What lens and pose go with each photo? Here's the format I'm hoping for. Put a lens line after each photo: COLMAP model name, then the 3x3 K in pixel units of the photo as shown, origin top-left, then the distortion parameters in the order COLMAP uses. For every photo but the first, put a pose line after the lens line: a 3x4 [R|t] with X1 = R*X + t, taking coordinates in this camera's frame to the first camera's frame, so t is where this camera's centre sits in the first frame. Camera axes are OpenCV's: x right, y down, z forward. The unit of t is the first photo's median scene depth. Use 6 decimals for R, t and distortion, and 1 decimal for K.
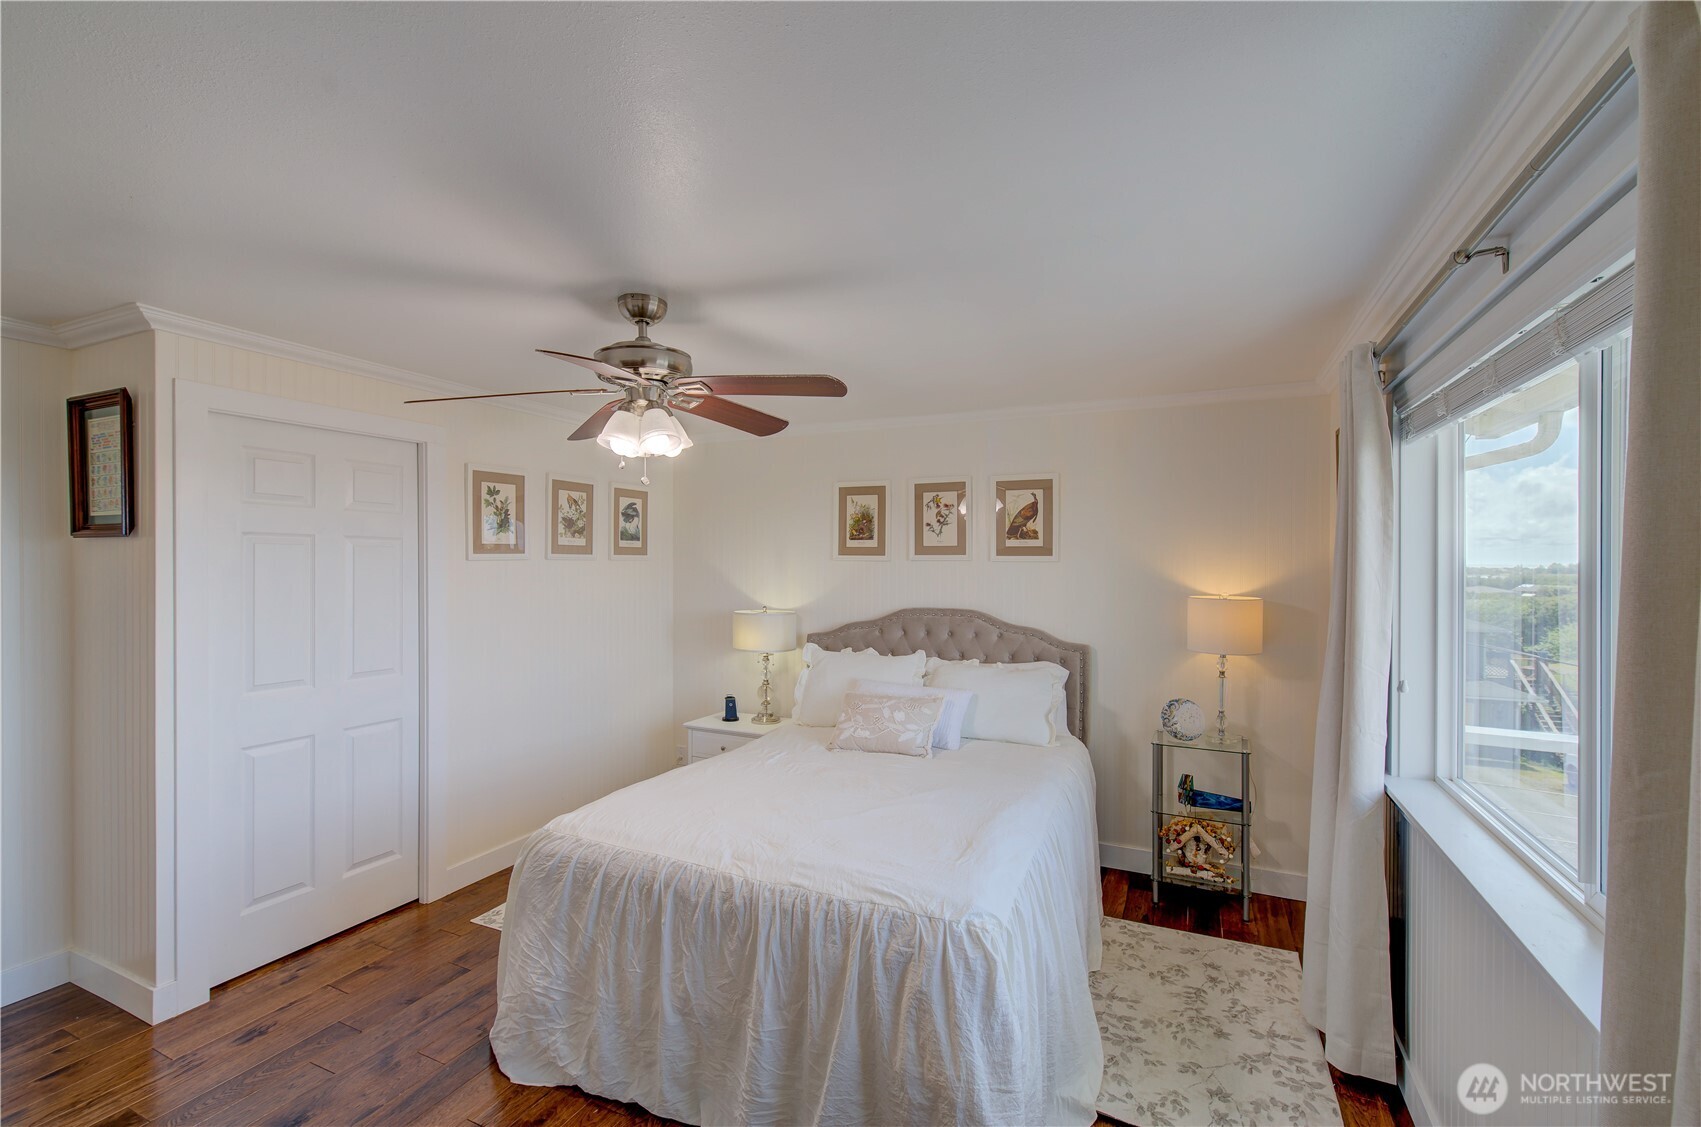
lens RADIAL K [[729.7, 0, 852.4], [0, 729.7, 566.5], [0, 0, 1]] dist [0.000433, 0.000373]
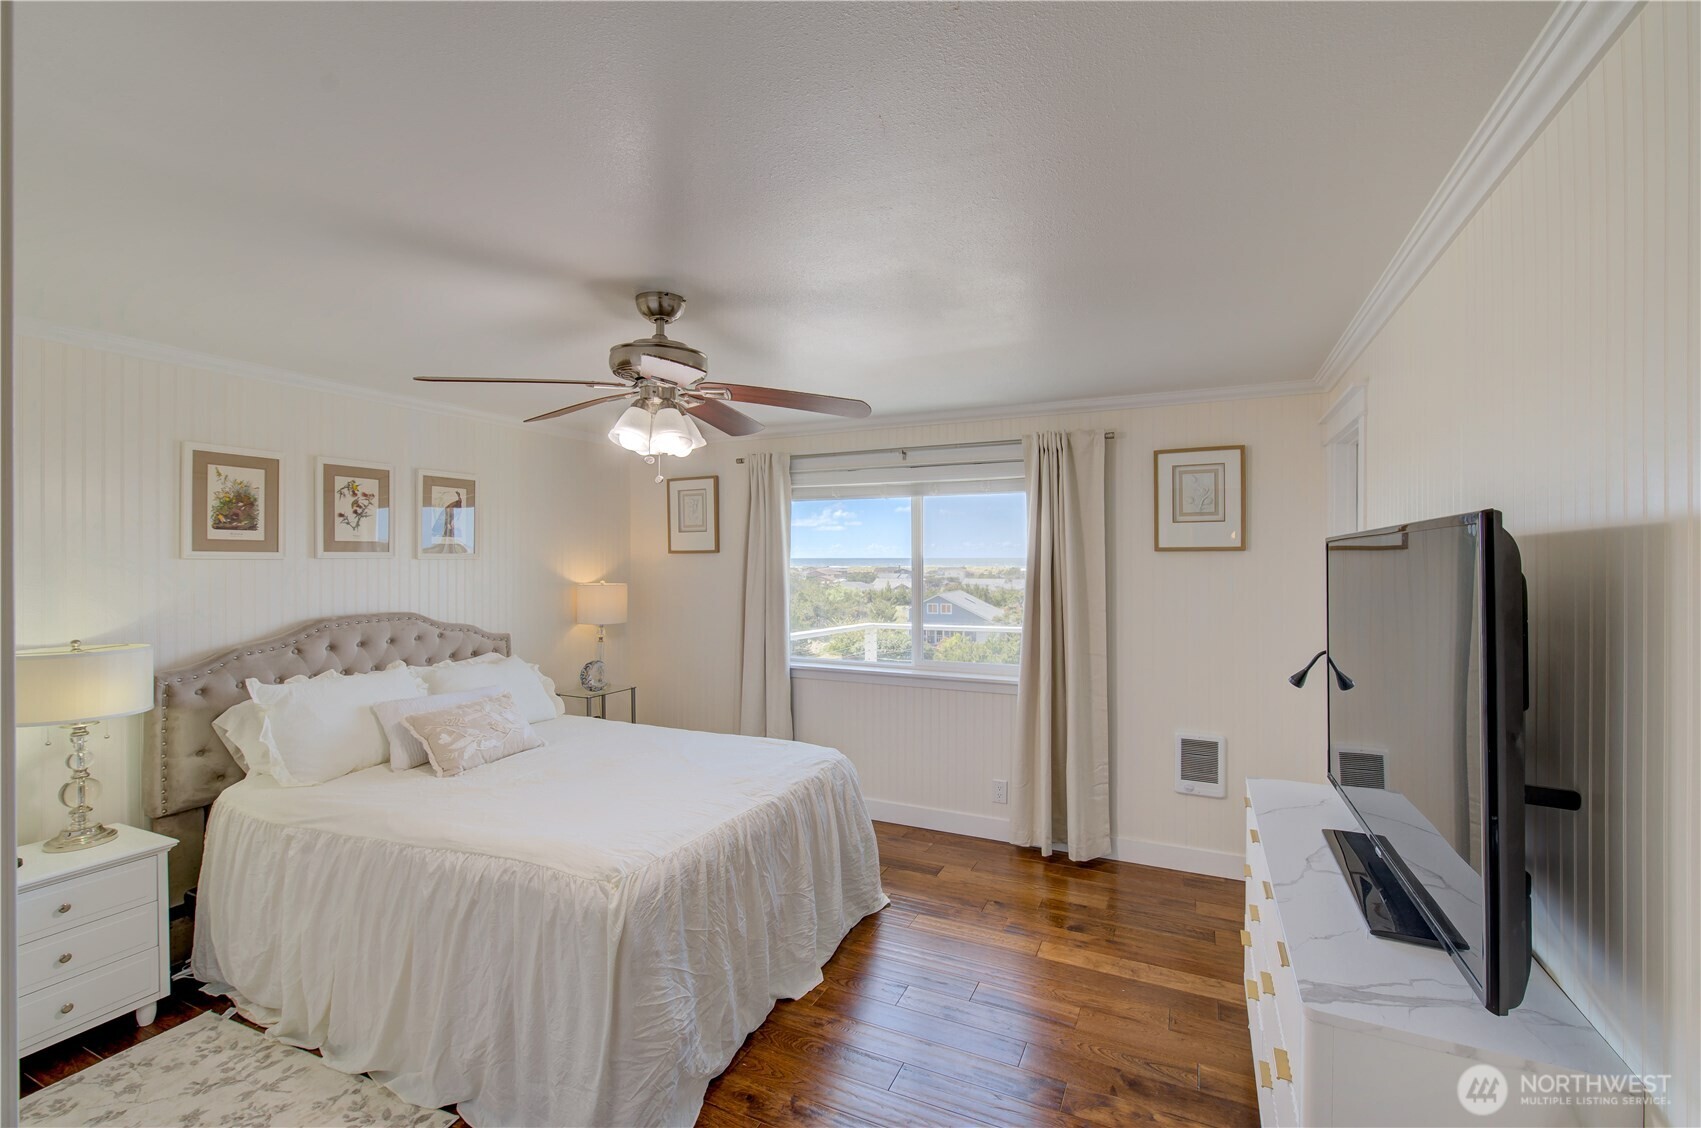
lens RADIAL K [[729.7, 0, 852.4], [0, 729.7, 567.0], [0, 0, 1]] dist [0.000433, 0.000373]
pose [[0.019918, -0.015963, 0.999674, -0.714901], [0.007946, 0.999843, 0.015807, -0.007172], [-0.999770, 0.007629, 0.020042, 0.403806]]
